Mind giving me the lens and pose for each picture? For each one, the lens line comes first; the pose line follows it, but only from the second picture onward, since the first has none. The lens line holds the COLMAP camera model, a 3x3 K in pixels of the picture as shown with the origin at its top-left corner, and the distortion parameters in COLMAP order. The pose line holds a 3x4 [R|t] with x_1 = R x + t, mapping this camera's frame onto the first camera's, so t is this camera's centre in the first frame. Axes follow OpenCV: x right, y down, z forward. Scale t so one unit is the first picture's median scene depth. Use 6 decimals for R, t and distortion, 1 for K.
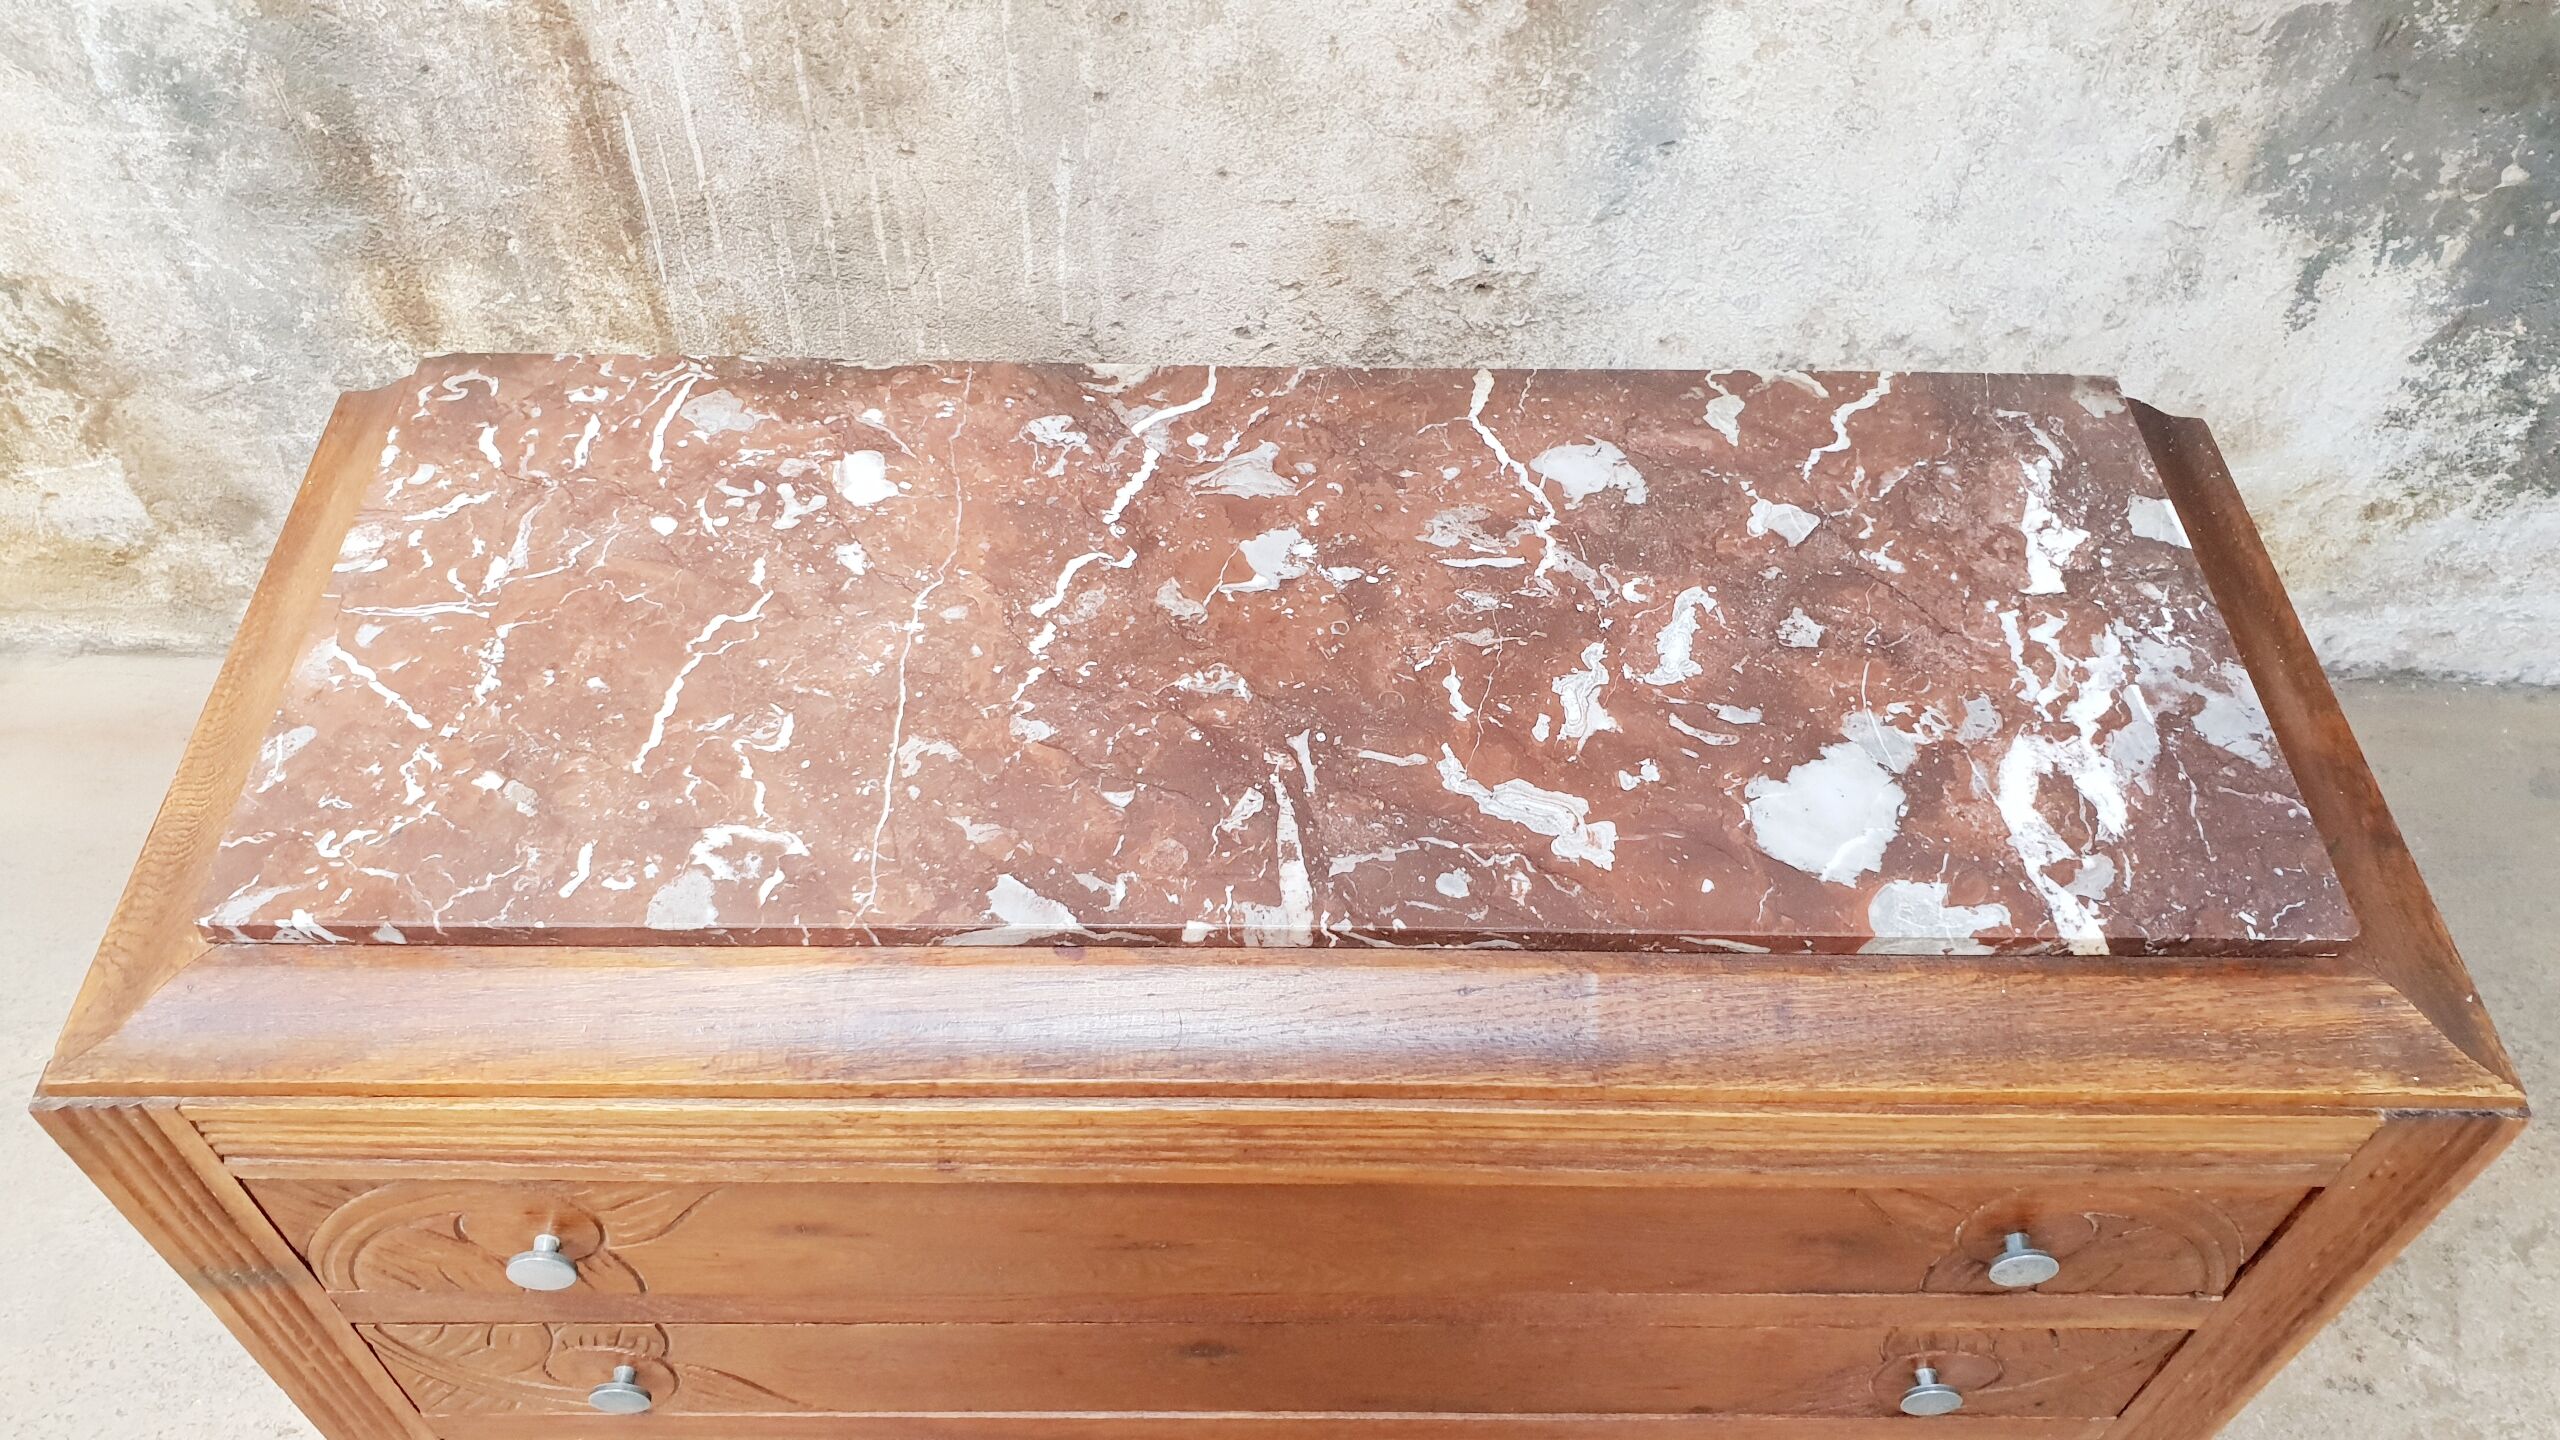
lens RADIAL K [[2018.4, 0, 1262.1], [0, 2018.4, 709.0], [0, 0, 1]] dist [-0.009036, 0.024004]
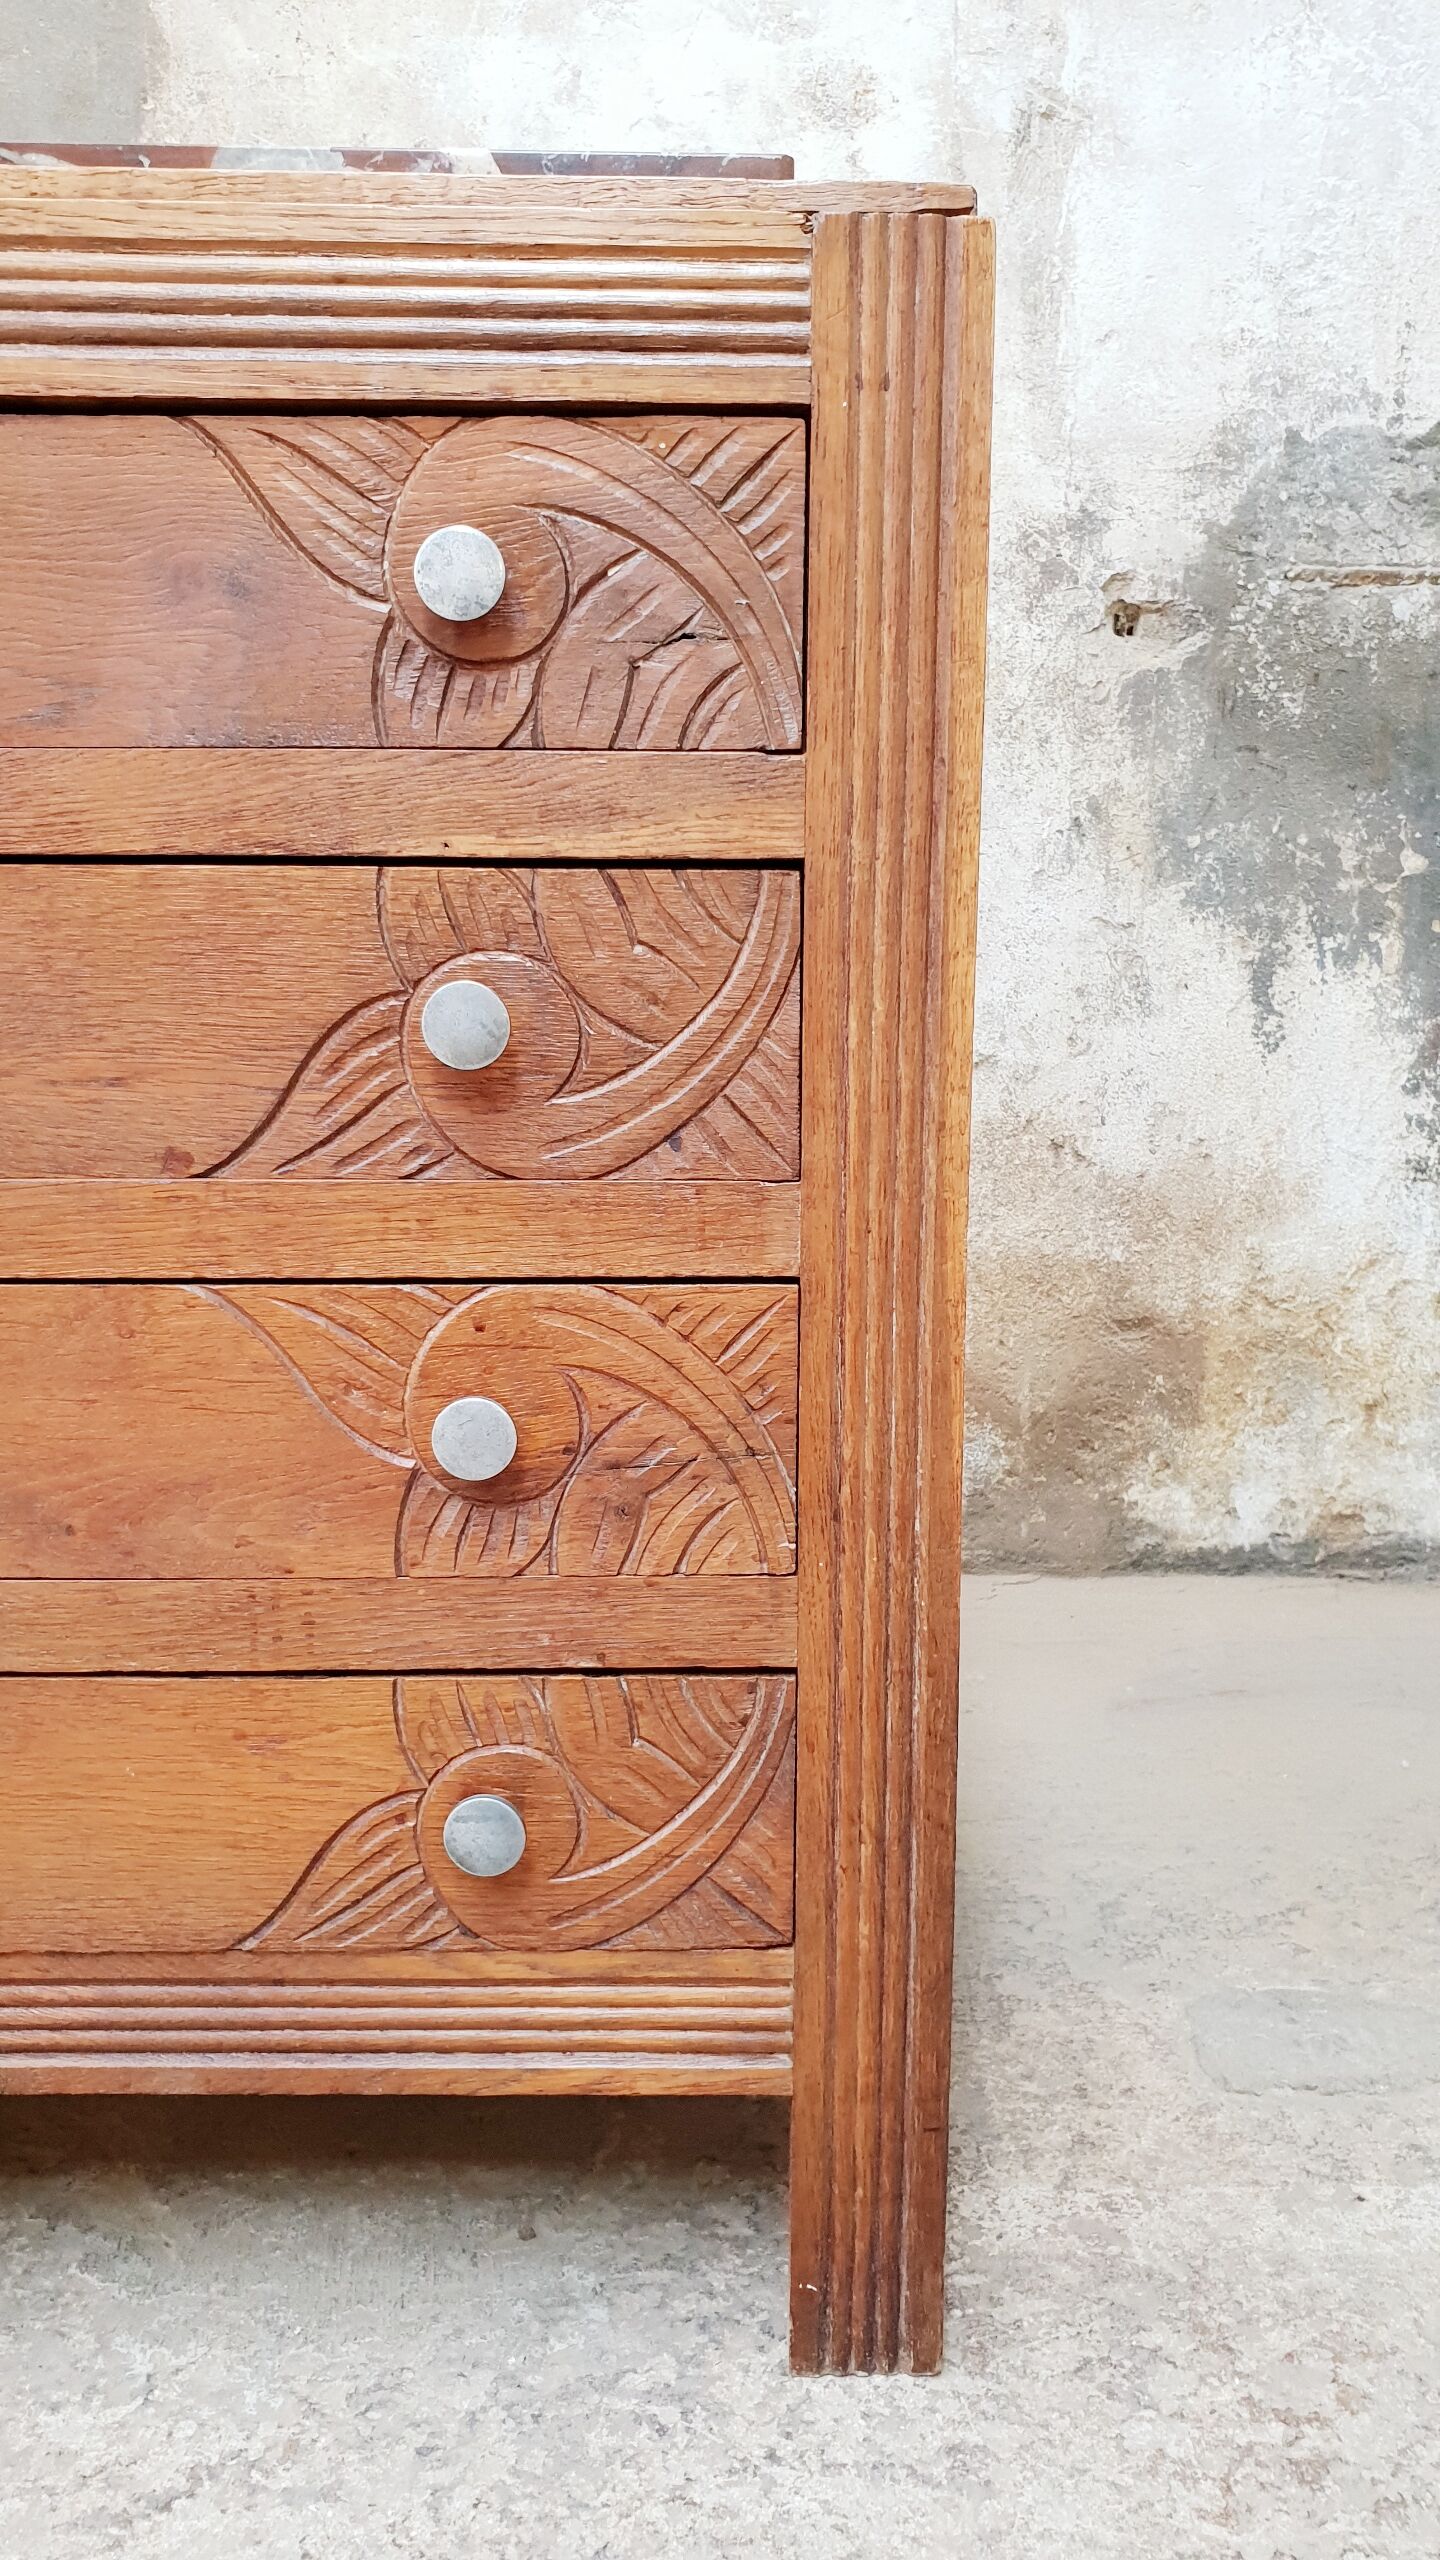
lens RADIAL K [[2018.4, 0, 761.9], [0, 2018.4, 1266.4], [0, 0, 1]] dist [-0.009036, 0.024004]
pose [[0.999799, -0.016671, 0.011118, 0.294406], [0.019935, 0.771230, -0.636245, 0.587733], [0.002032, 0.636339, 0.771407, 0.363726]]
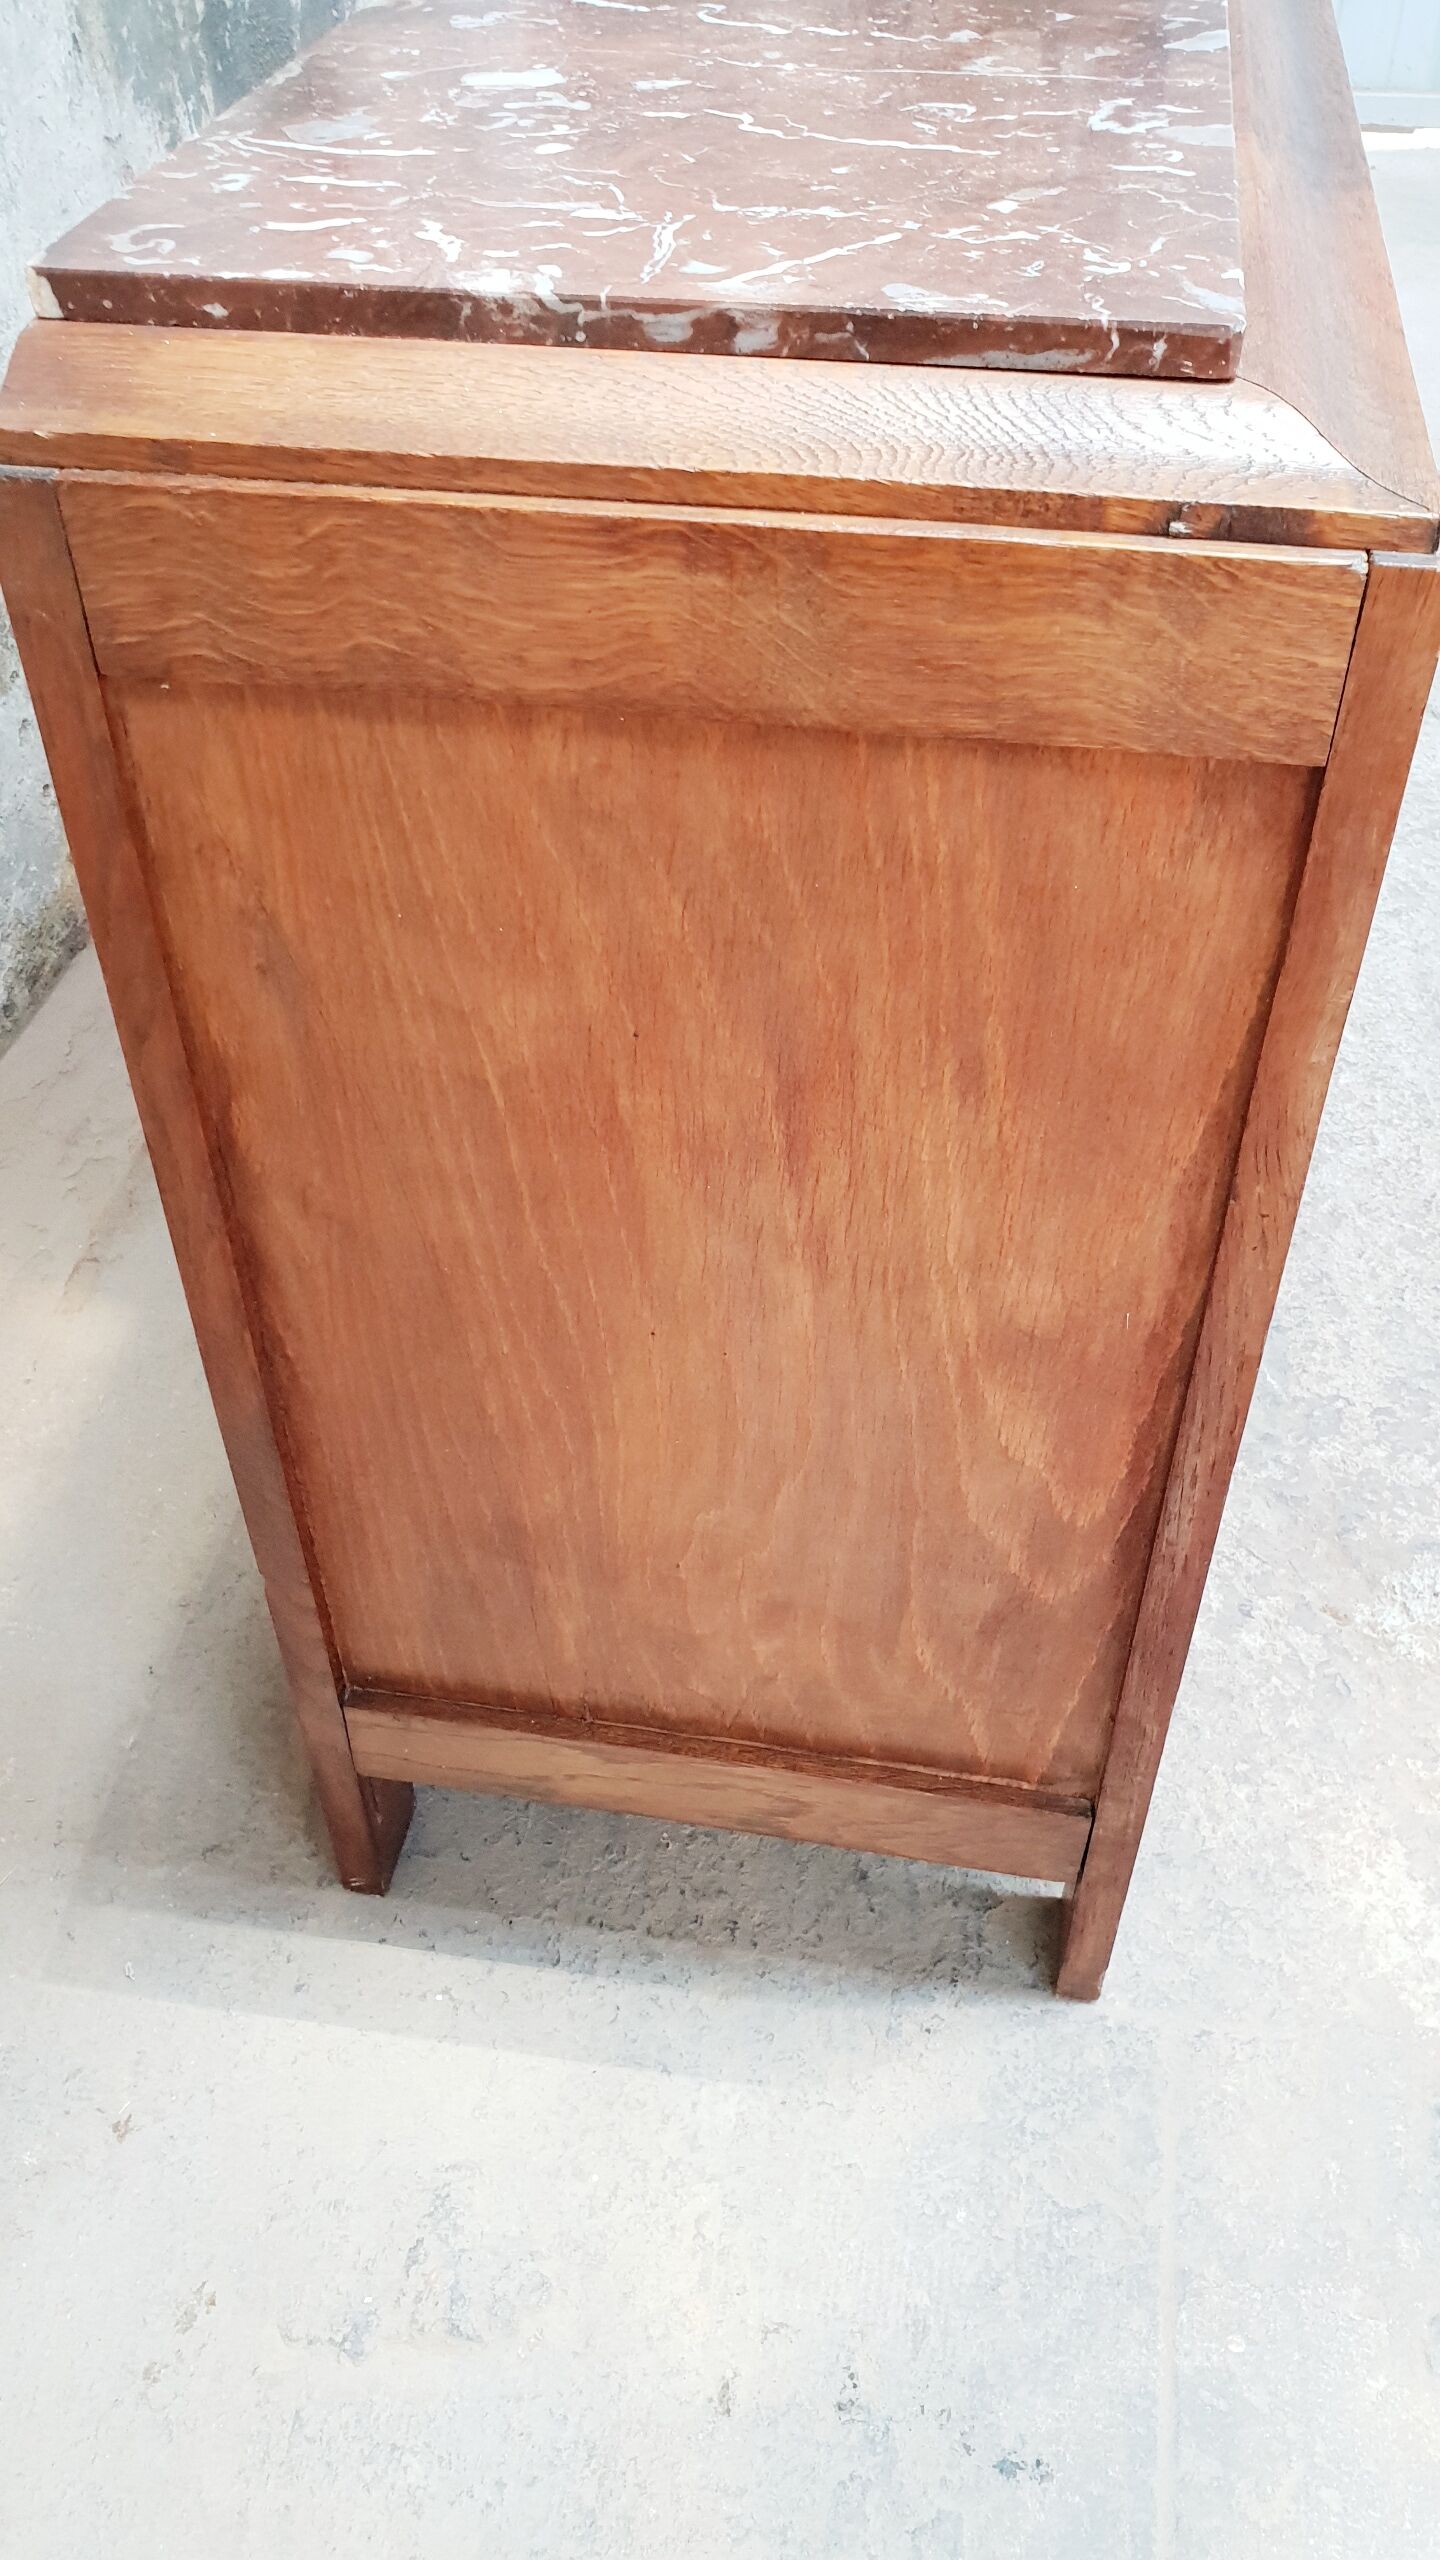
lens RADIAL K [[2018.4, 0, 765.9], [0, 2018.4, 1296.6], [0, 0, 1]] dist [-0.009036, 0.024004]
pose [[0.154262, -0.694953, 0.702313, -0.711025], [0.751646, 0.543898, 0.373100, -0.052695], [-0.641274, 0.470336, 0.606261, 0.471638]]
